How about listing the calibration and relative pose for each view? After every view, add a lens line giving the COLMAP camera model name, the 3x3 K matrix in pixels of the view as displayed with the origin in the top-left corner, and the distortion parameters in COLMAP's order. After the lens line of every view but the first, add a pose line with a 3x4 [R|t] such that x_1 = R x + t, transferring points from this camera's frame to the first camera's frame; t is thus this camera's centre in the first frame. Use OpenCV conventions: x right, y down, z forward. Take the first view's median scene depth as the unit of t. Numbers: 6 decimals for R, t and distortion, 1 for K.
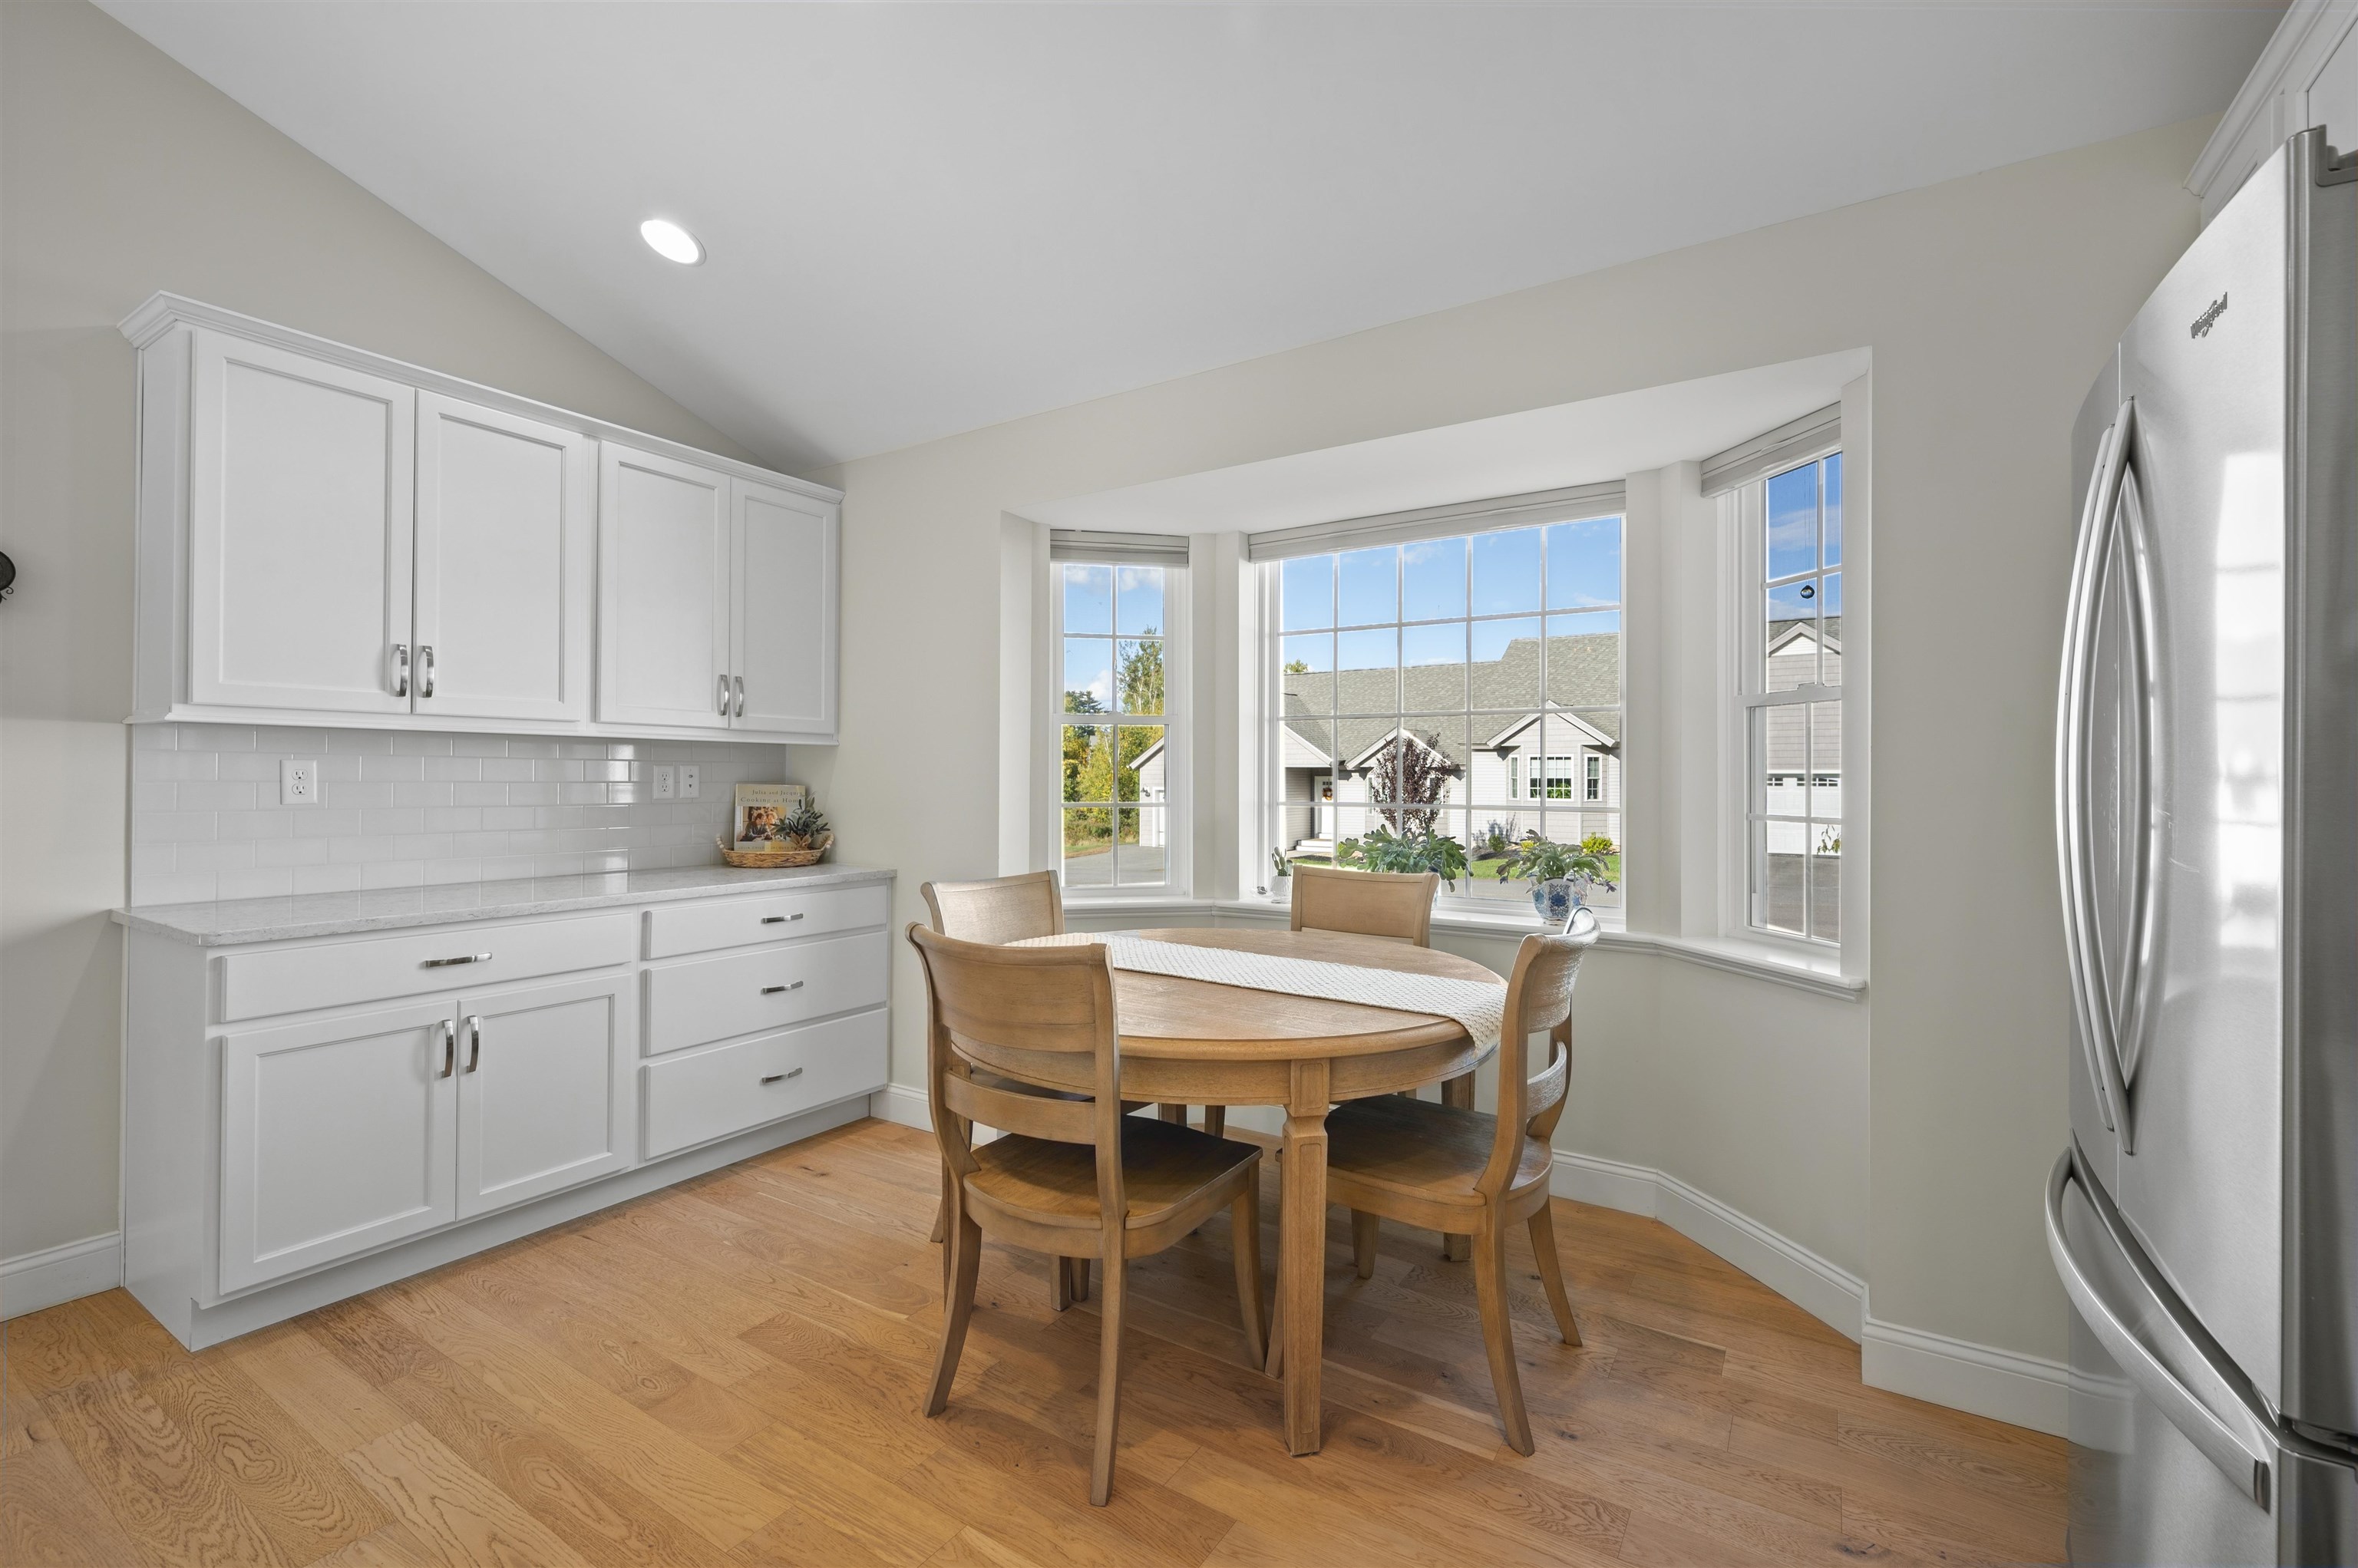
lens RADIAL K [[1005.1, 0, 1183.4], [0, 1005.1, 777.8], [0, 0, 1]] dist [-0.003024, -0.000266]
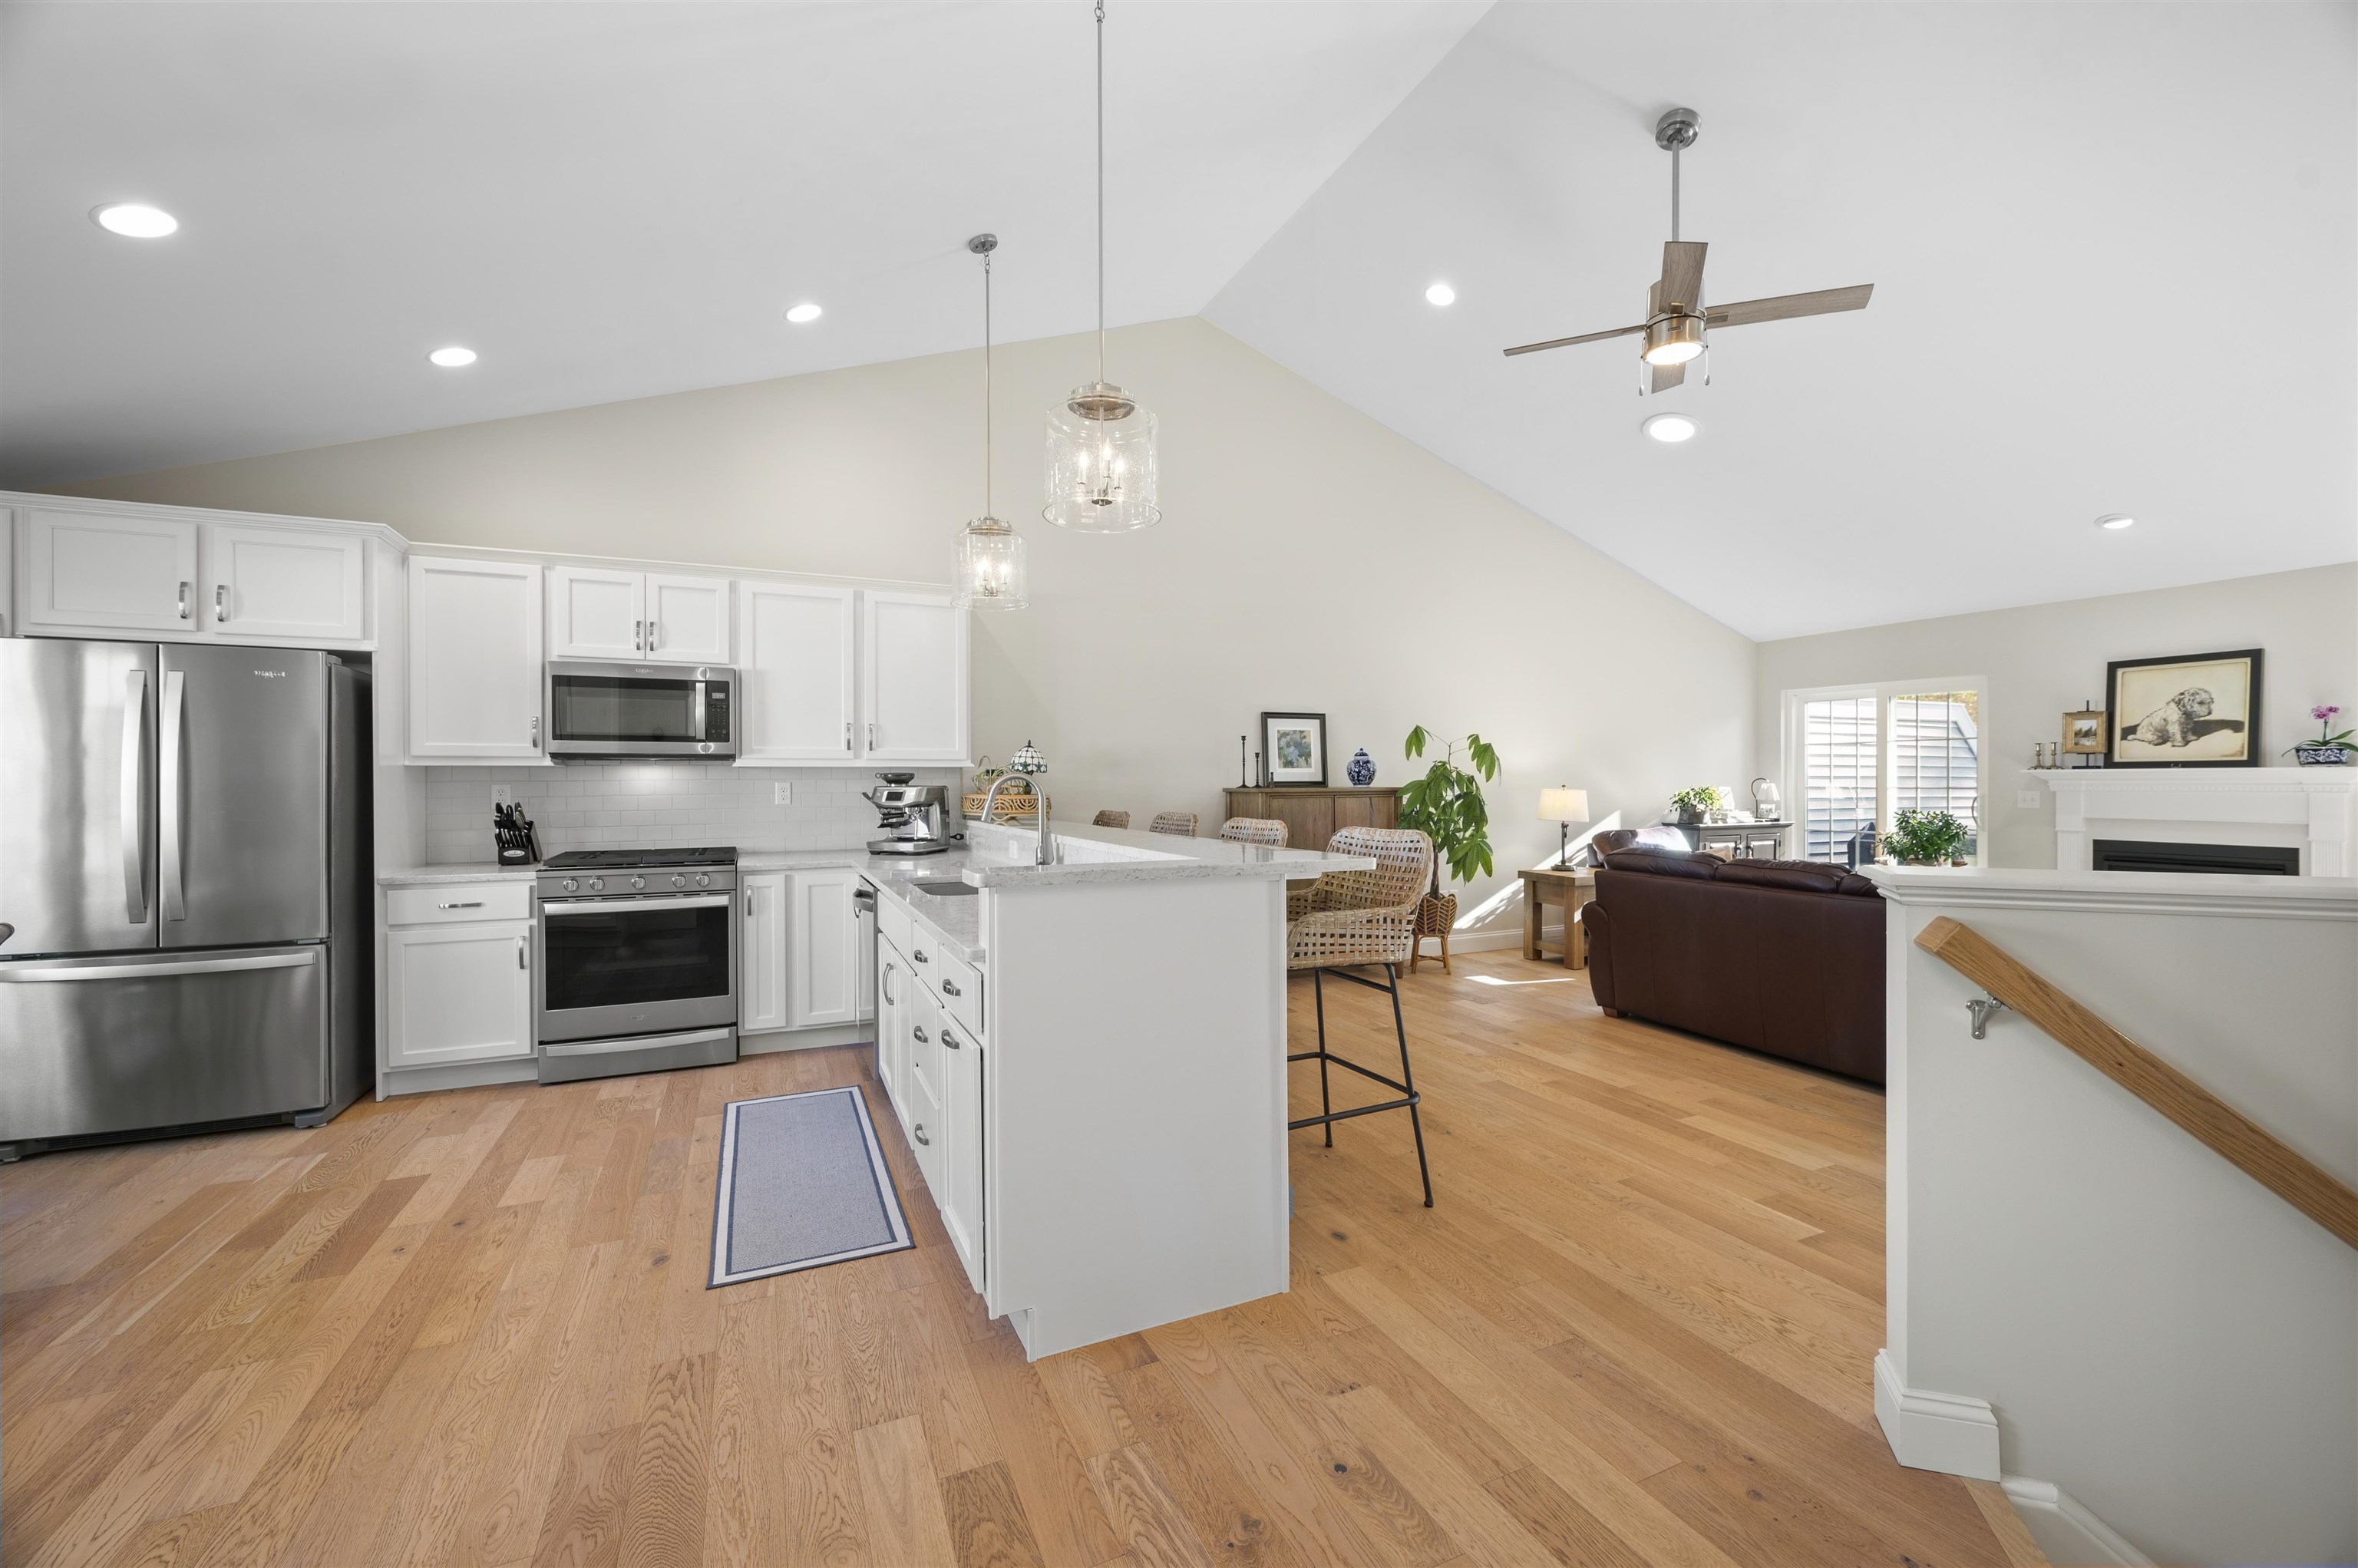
lens RADIAL K [[953.9, 0, 1182.9], [0, 953.9, 780.6], [0, 0, 1]] dist [-0.001239, -0.000148]
pose [[-0.834896, 0.000577, 0.550407, -1.643722], [0.001334, 0.999999, 0.000974, -0.025414], [-0.550405, 0.001547, -0.834896, 0.901898]]
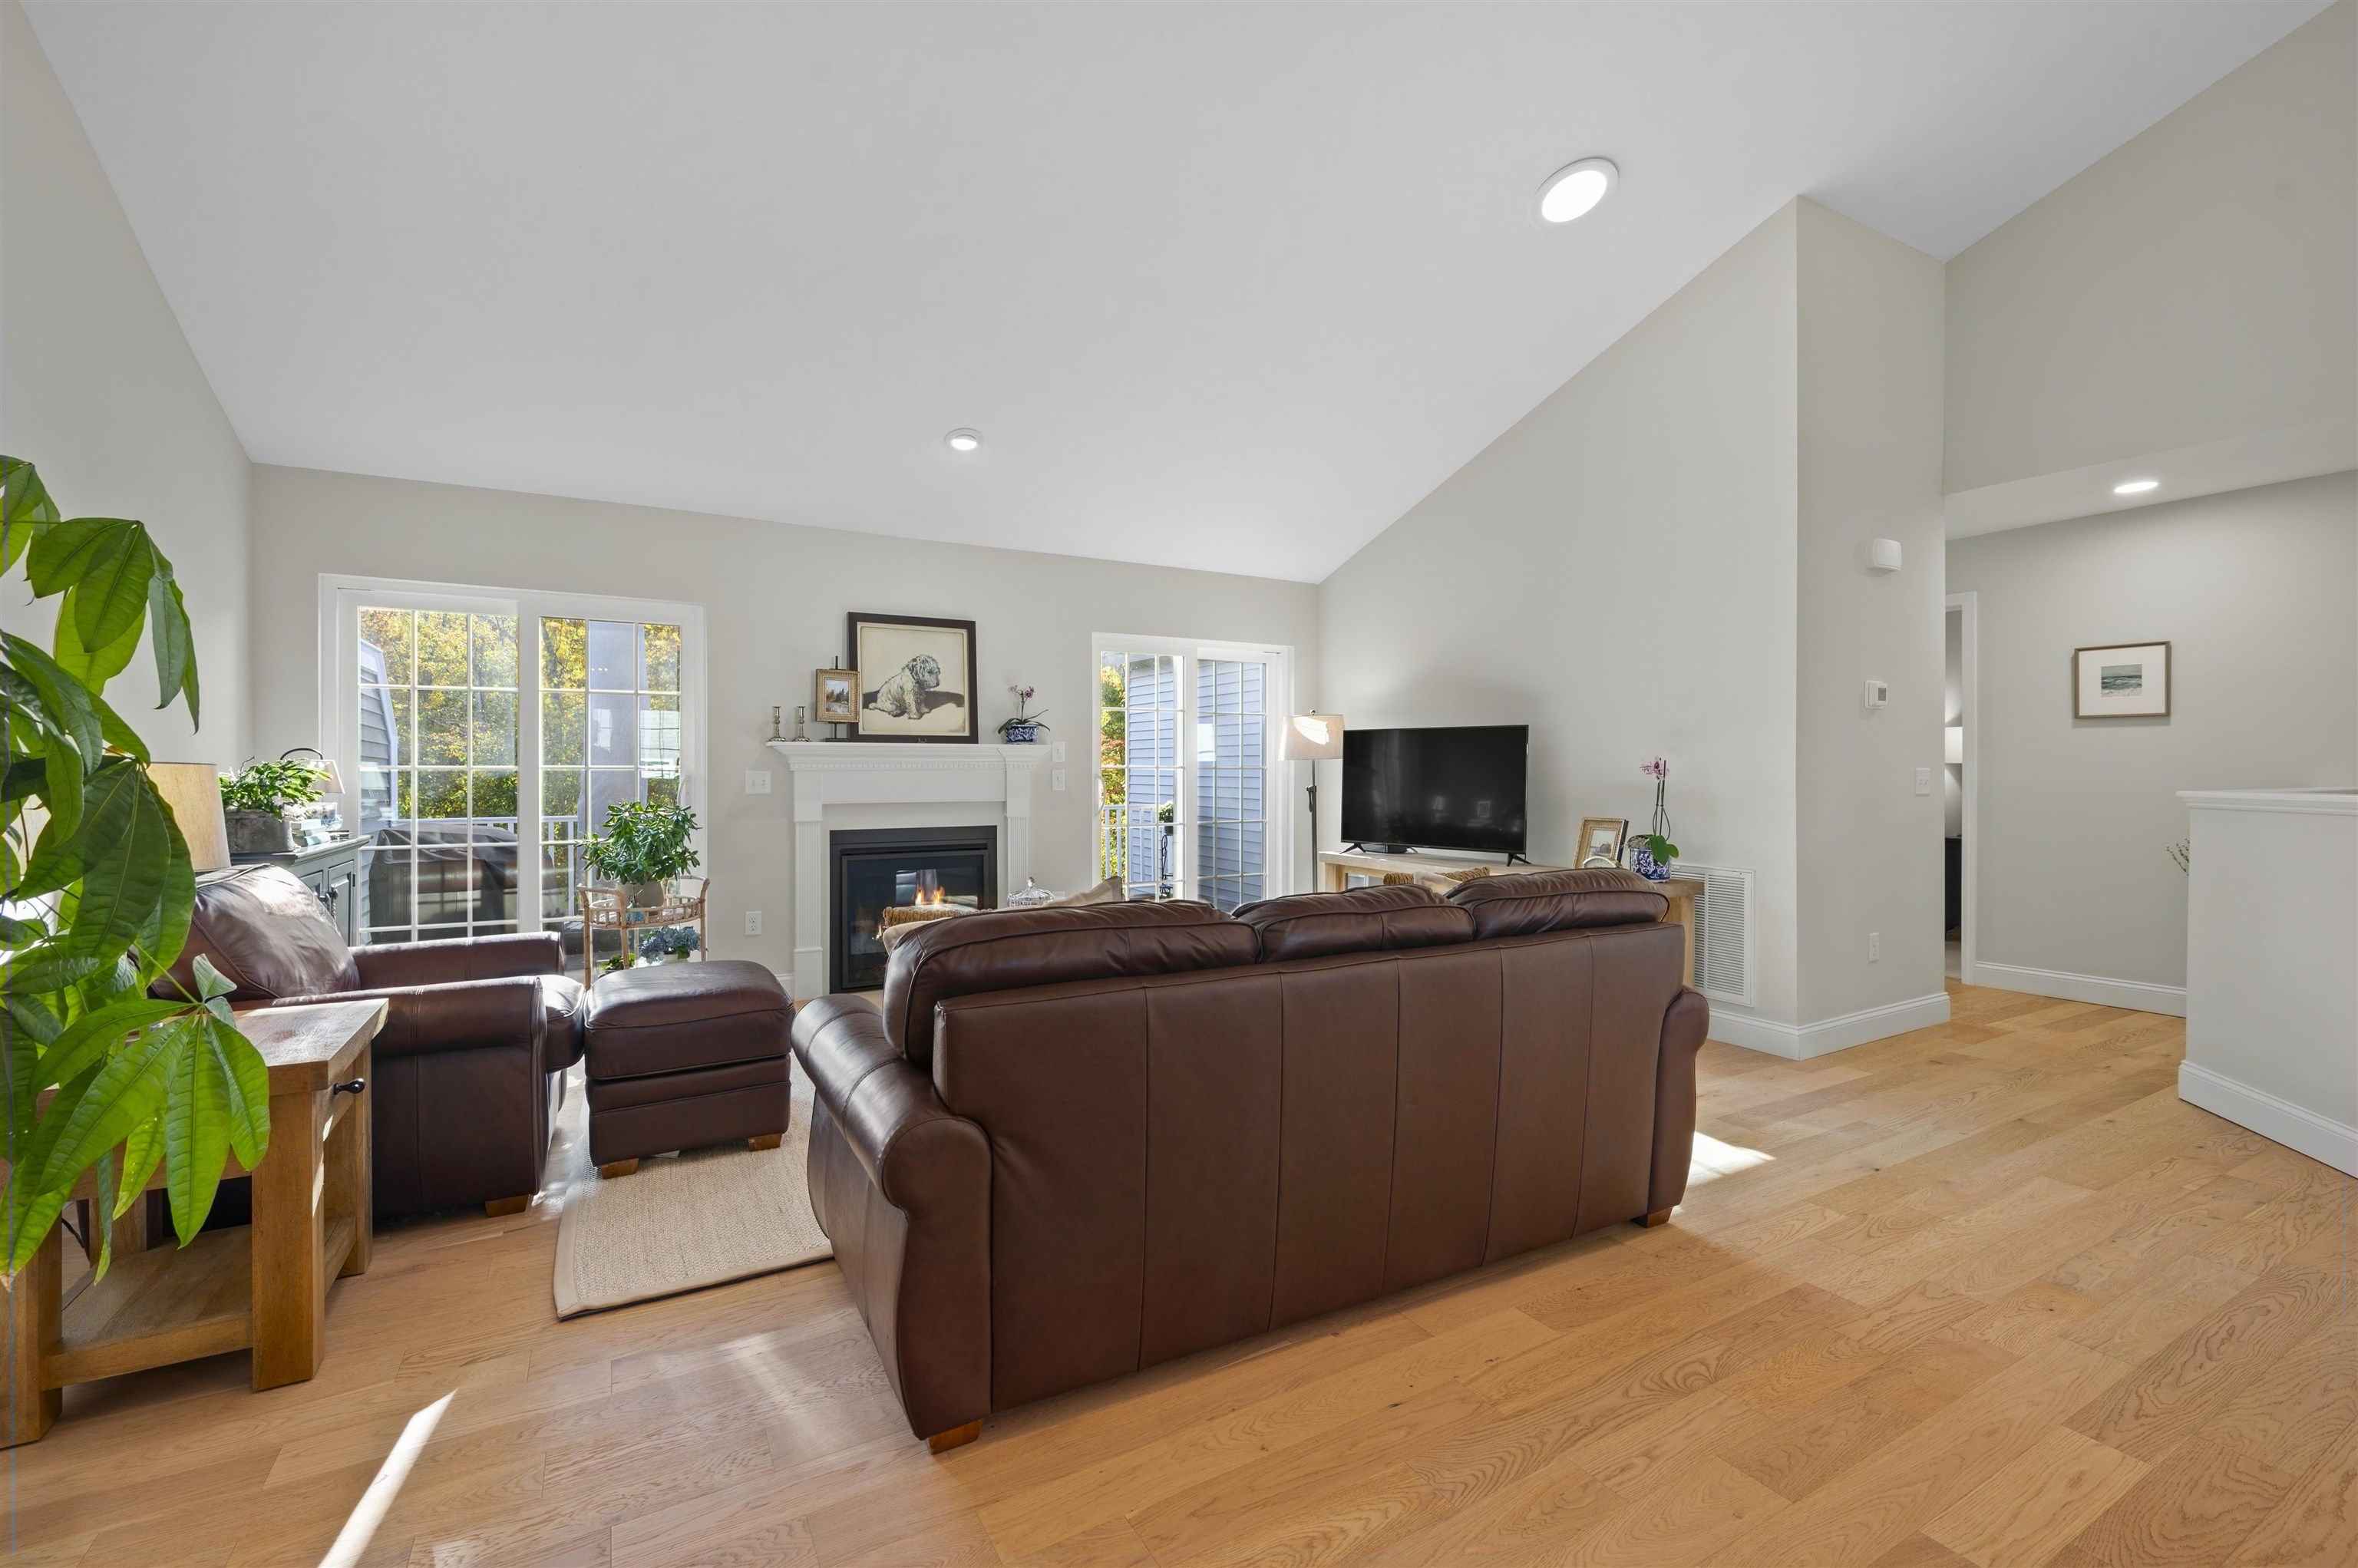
lens RADIAL K [[1005.1, 0, 1183.4], [0, 1005.1, 777.8], [0, 0, 1]] dist [-0.003024, -0.000266]
pose [[-0.470176, 0.004588, -0.882561, -0.668833], [0.003013, 0.999989, 0.003593, 0.022037], [0.882567, -0.000970, -0.470185, -0.994007]]
